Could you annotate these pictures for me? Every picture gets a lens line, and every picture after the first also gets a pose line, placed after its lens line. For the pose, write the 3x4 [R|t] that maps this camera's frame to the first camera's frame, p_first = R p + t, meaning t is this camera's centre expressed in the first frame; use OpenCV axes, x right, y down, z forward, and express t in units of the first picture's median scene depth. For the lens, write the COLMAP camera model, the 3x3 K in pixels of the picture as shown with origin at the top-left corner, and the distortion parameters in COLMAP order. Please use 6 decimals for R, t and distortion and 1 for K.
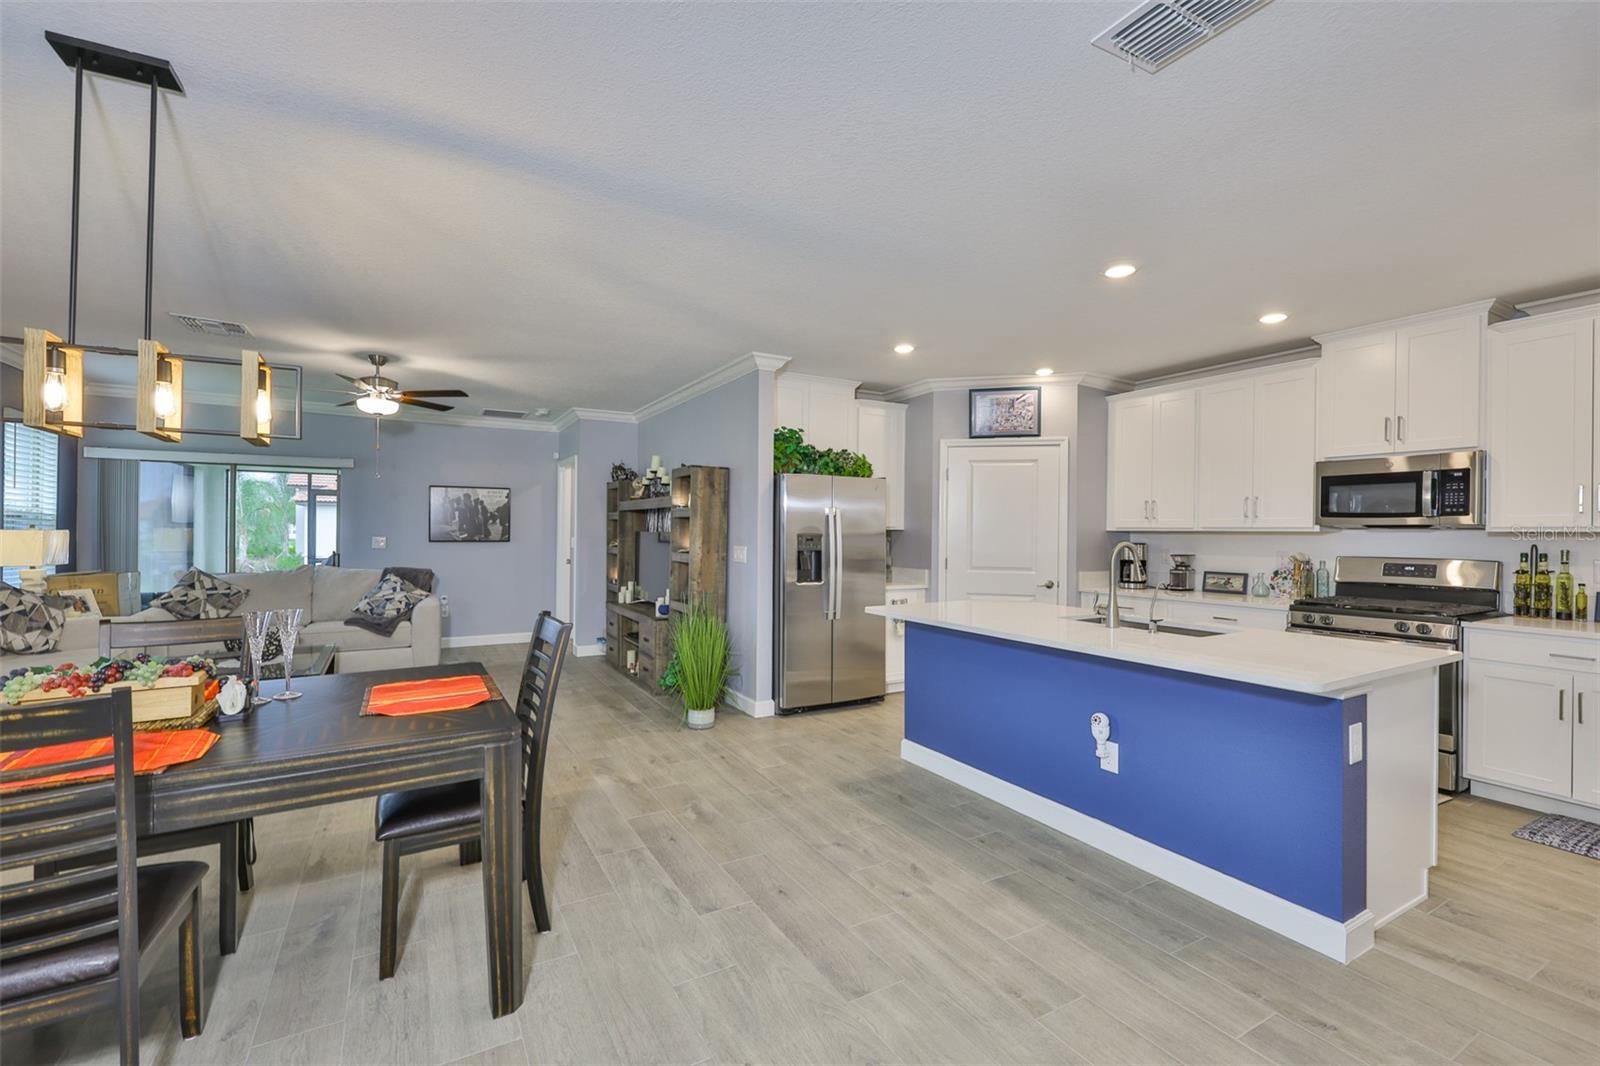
lens RADIAL K [[672.4, 0, 800.0], [0, 672.4, 533.0], [0, 0, 1]] dist [0.001087, -0.000032]
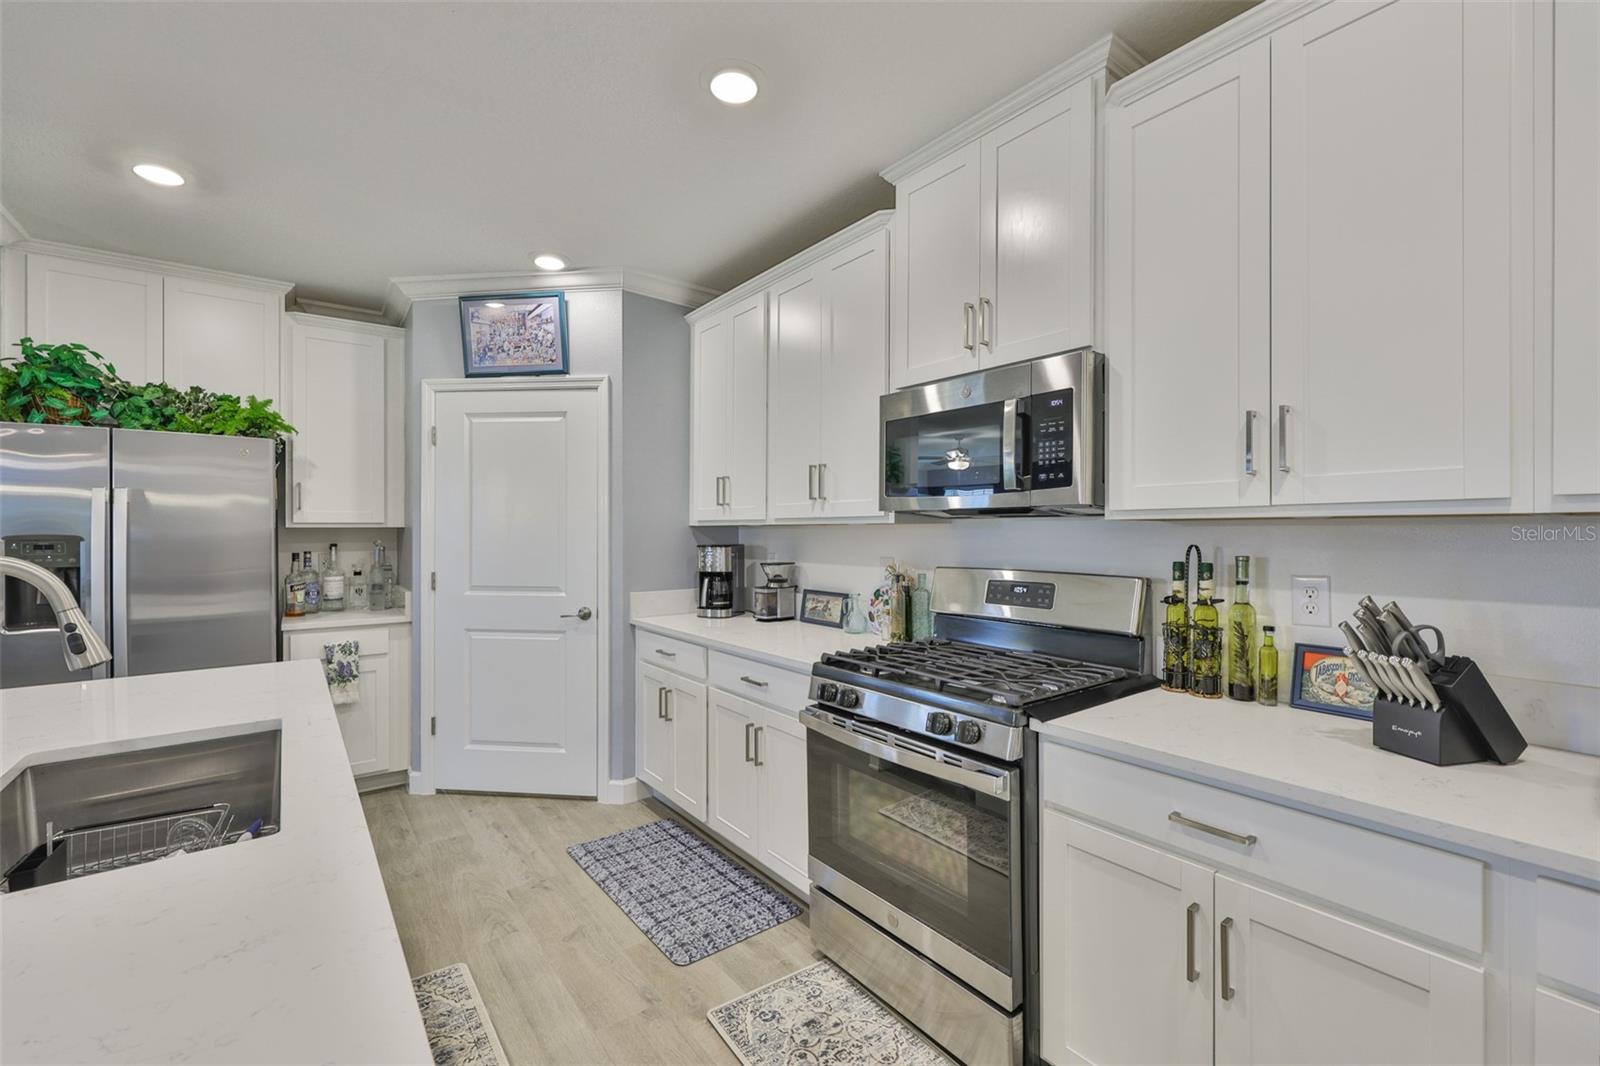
lens RADIAL K [[667.6, 0, 800.0], [0, 667.6, 533.0], [0, 0, 1]] dist [-0.001100, -0.000119]
pose [[0.990155, -0.009779, 0.139637, 0.645464], [0.009506, 0.999951, 0.002620, 0.003835], [-0.139656, -0.001267, 0.990199, 0.486264]]
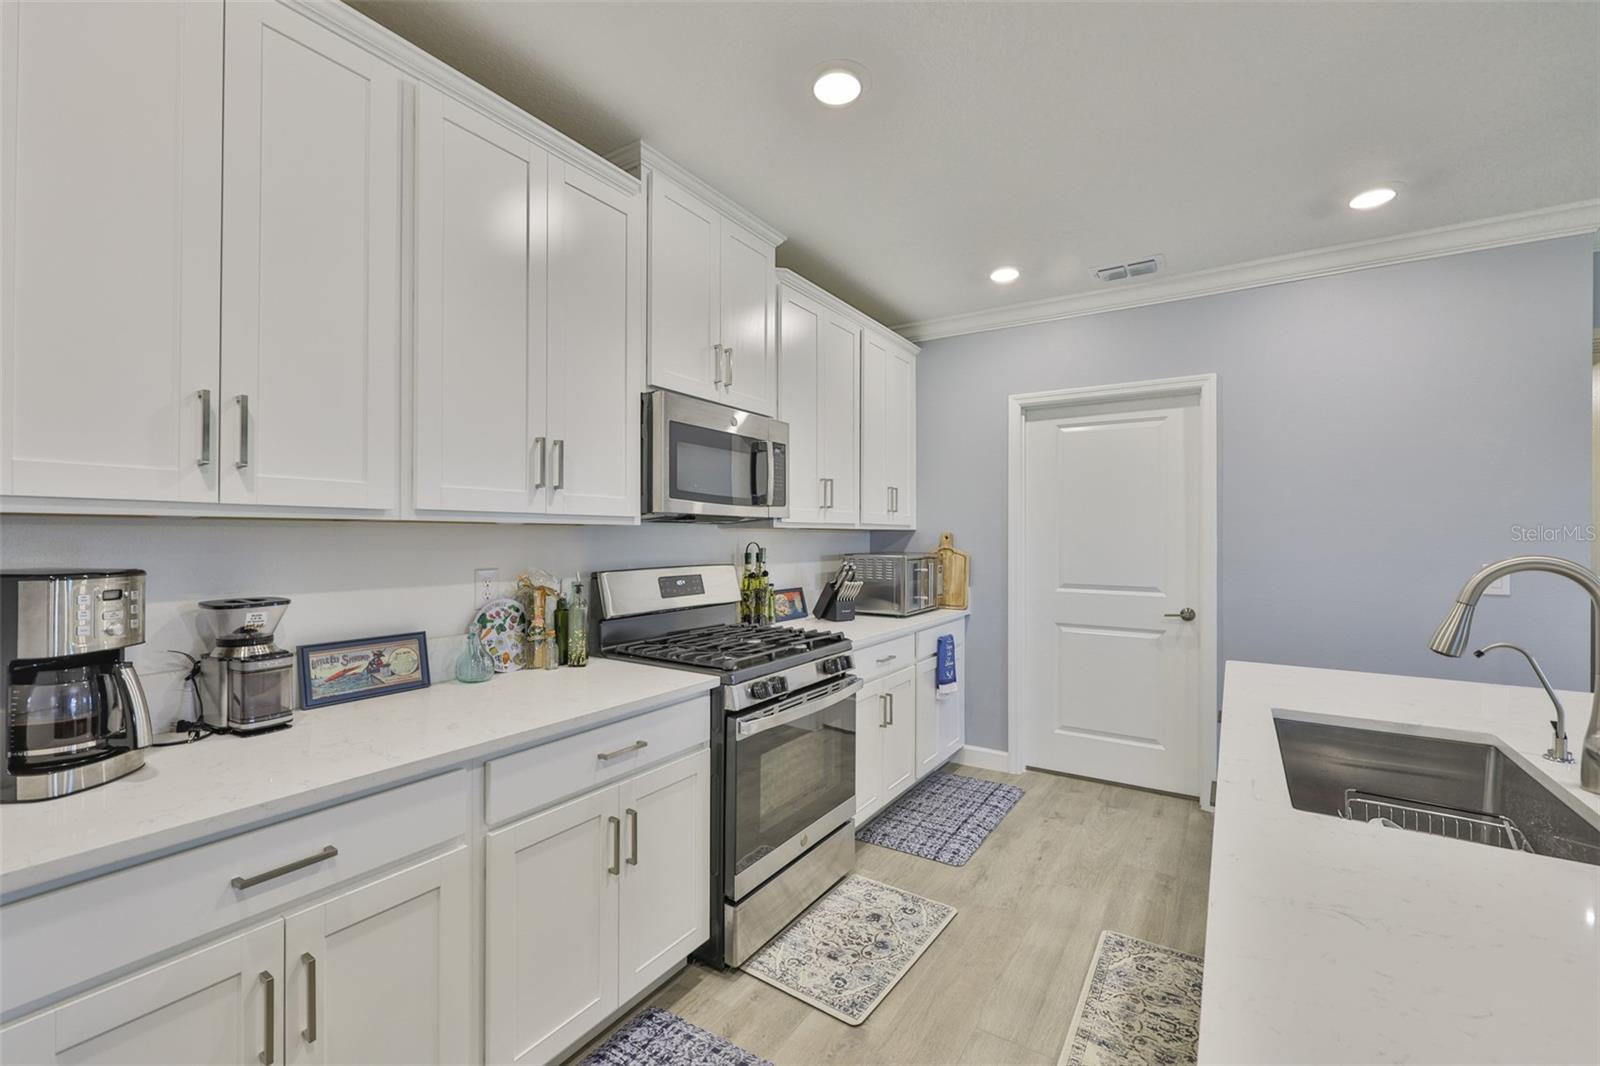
lens RADIAL K [[695.8, 0, 800.0], [0, 695.8, 533.0], [0, 0, 1]] dist [0.000390, 0.058435]
pose [[-0.471484, -0.006071, 0.881854, 0.249304], [-0.008128, 0.999964, 0.002539, 0.001063], [-0.881837, -0.005970, -0.471517, 1.197504]]
